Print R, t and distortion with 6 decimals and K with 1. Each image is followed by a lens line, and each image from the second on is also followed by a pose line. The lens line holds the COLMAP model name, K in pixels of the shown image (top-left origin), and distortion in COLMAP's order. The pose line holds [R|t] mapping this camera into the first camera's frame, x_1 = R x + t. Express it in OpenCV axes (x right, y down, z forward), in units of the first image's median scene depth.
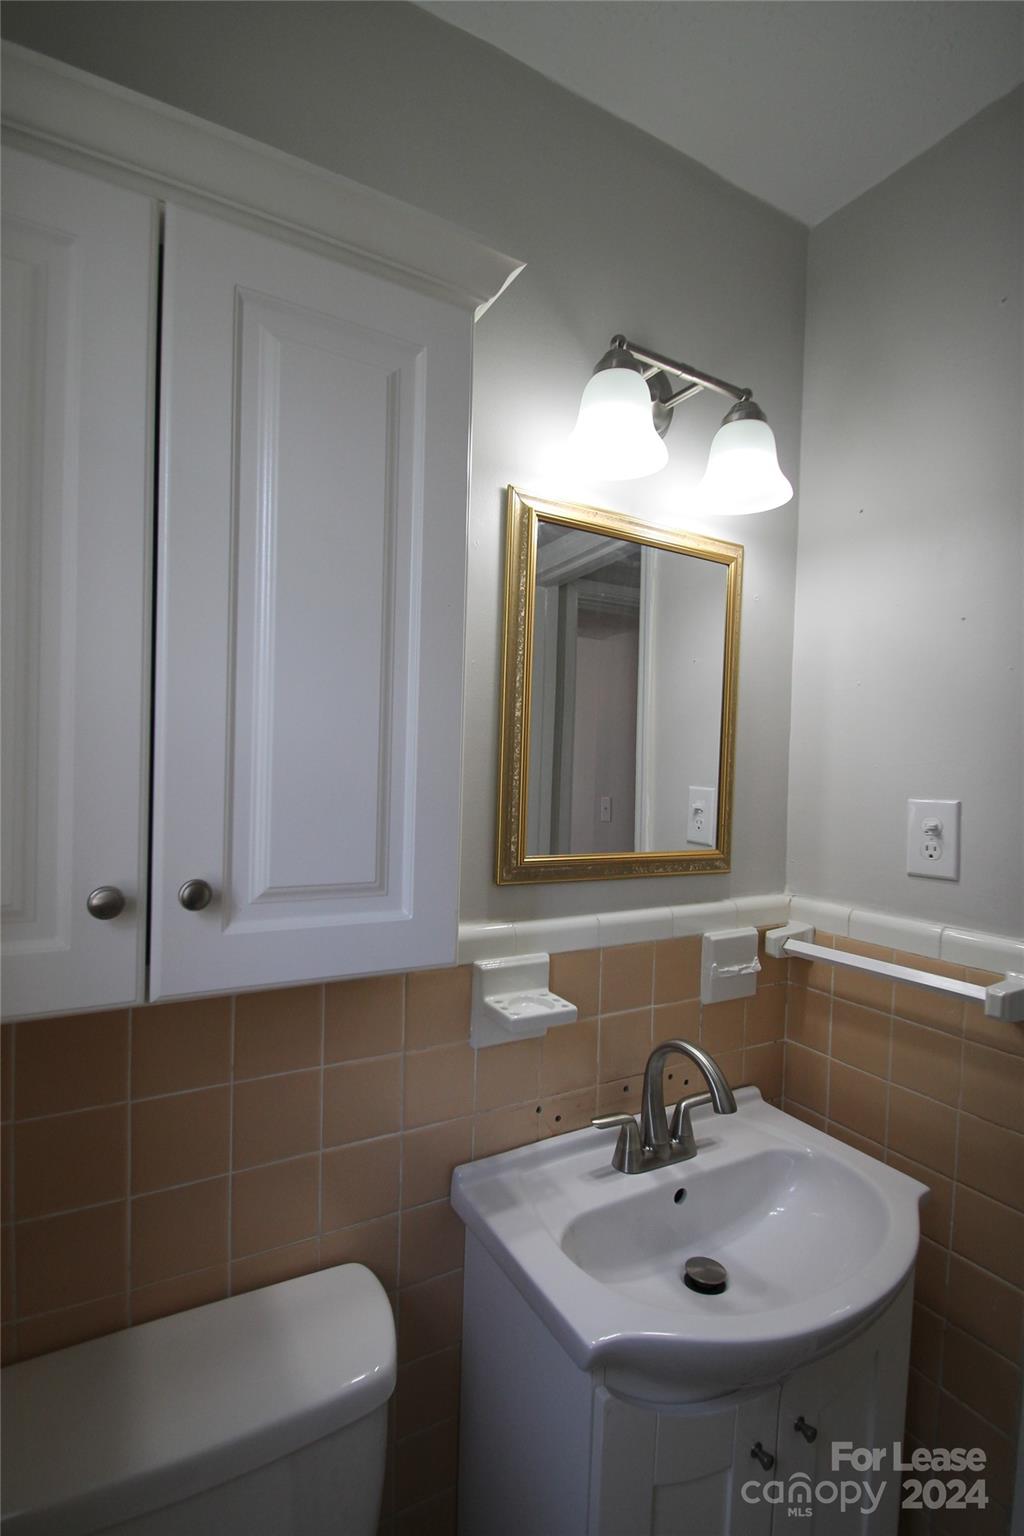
lens RADIAL K [[722.1, 0, 508.5], [0, 722.1, 789.4], [0, 0, 1]] dist [0.019894, -0.021483]
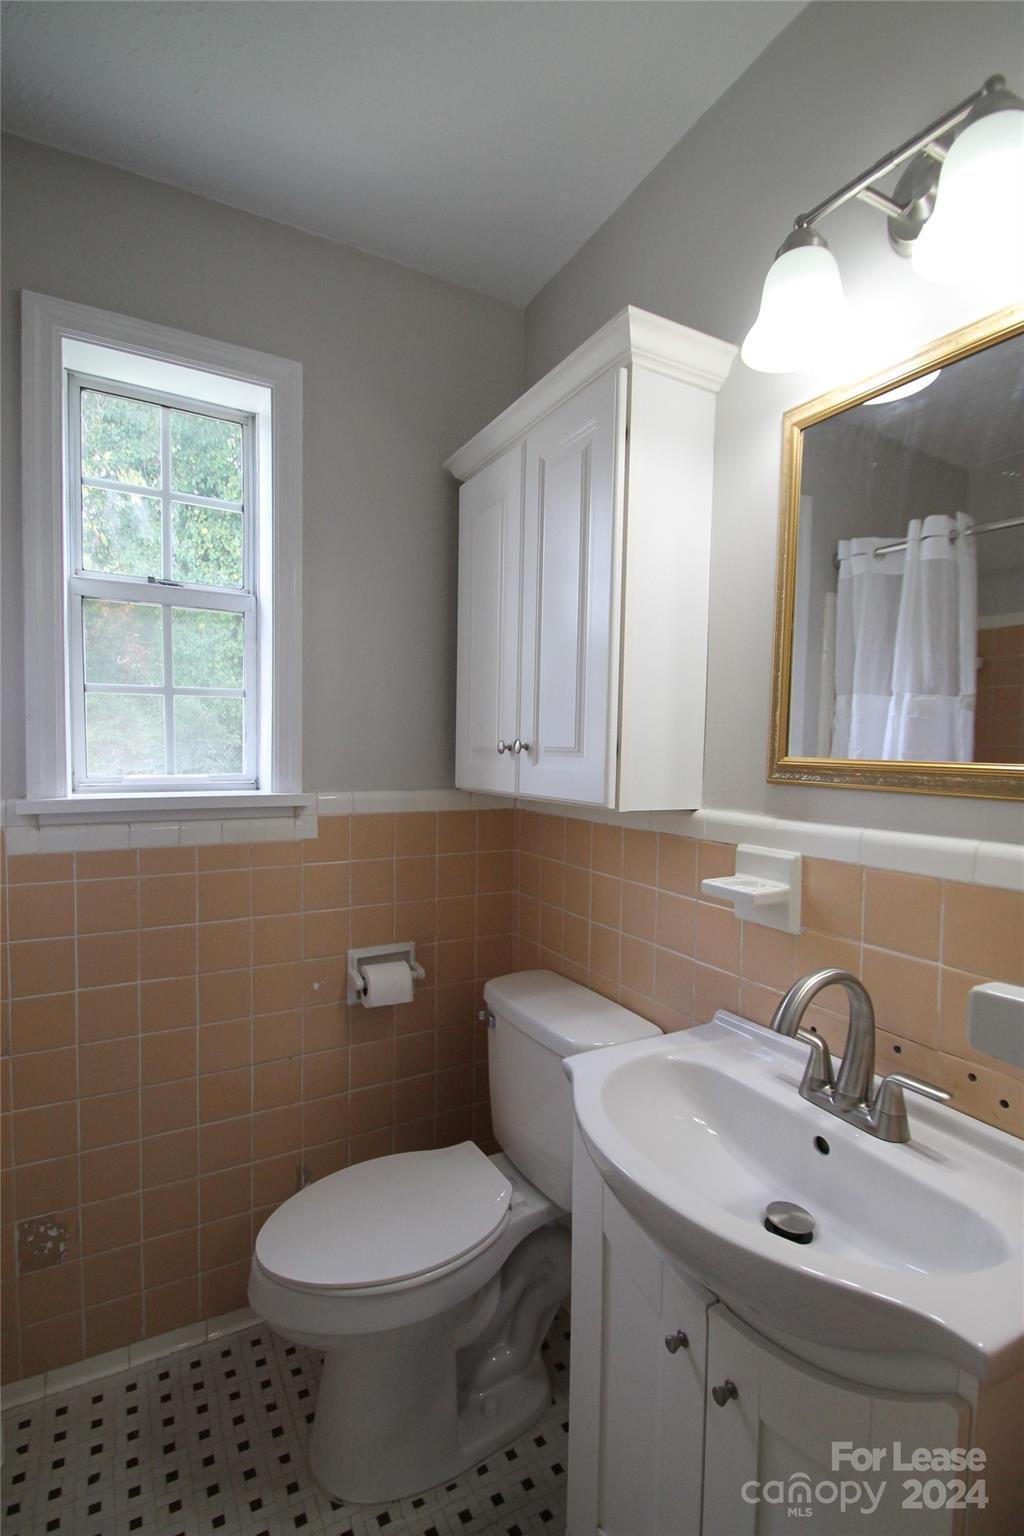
lens RADIAL K [[722.1, 0, 508.5], [0, 722.1, 789.4], [0, 0, 1]] dist [0.019894, -0.021483]
pose [[-0.022082, 0.022469, -0.999504, 1.091556], [-0.053590, 0.998283, 0.023625, 0.137653], [0.998319, 0.054085, -0.020840, 0.622511]]
